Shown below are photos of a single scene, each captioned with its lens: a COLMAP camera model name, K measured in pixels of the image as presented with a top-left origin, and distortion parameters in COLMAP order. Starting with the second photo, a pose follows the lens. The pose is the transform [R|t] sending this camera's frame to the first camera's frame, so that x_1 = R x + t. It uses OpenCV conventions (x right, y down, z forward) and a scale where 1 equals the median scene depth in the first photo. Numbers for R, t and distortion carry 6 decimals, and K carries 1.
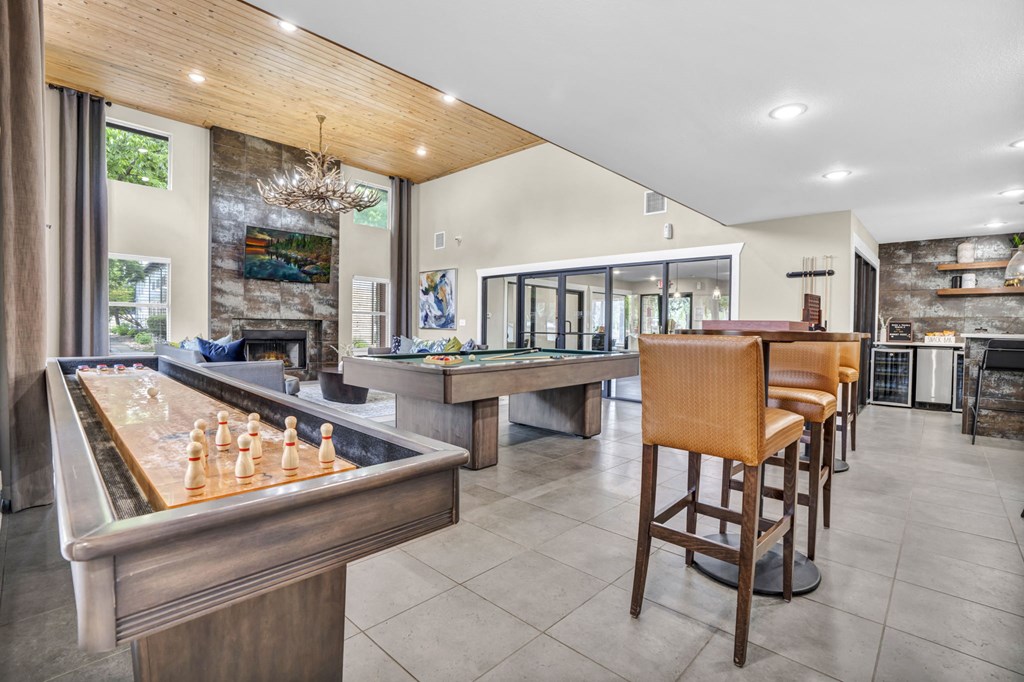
lens RADIAL K [[460.9, 0, 513.5], [0, 460.9, 337.7], [0, 0, 1]] dist [-0.025812, -0.000485]
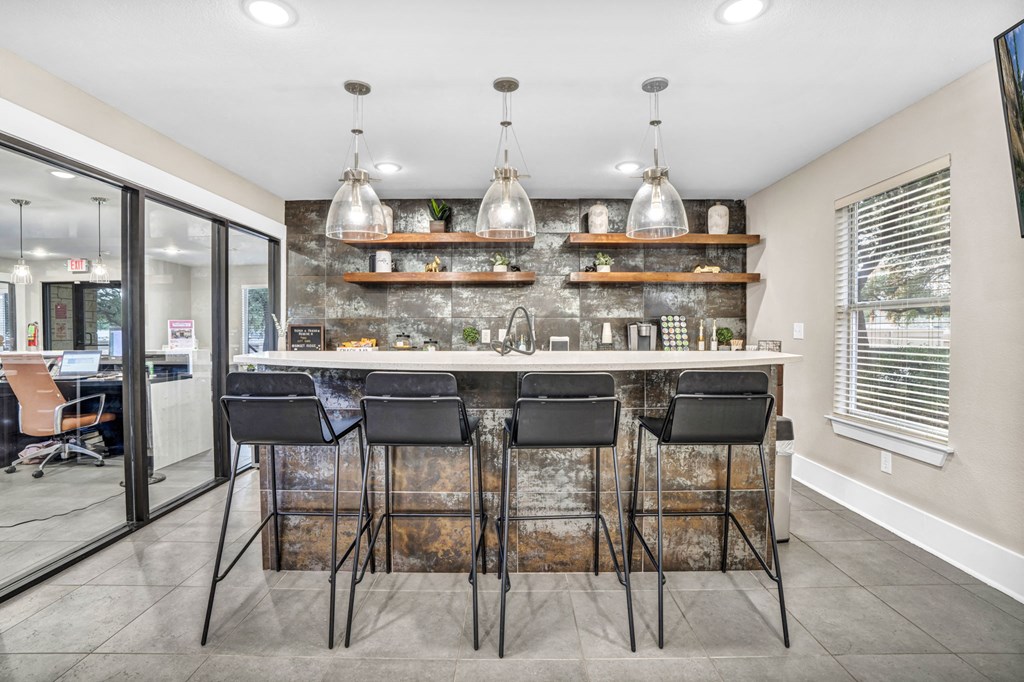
lens RADIAL K [[447.3, 0, 513.6], [0, 447.3, 338.4], [0, 0, 1]] dist [0.000053, 0.000020]
pose [[0.735133, -0.027231, 0.677376, 0.667518], [0.029661, 0.999528, 0.007992, -0.014183], [-0.677274, 0.014216, 0.735594, 0.366421]]
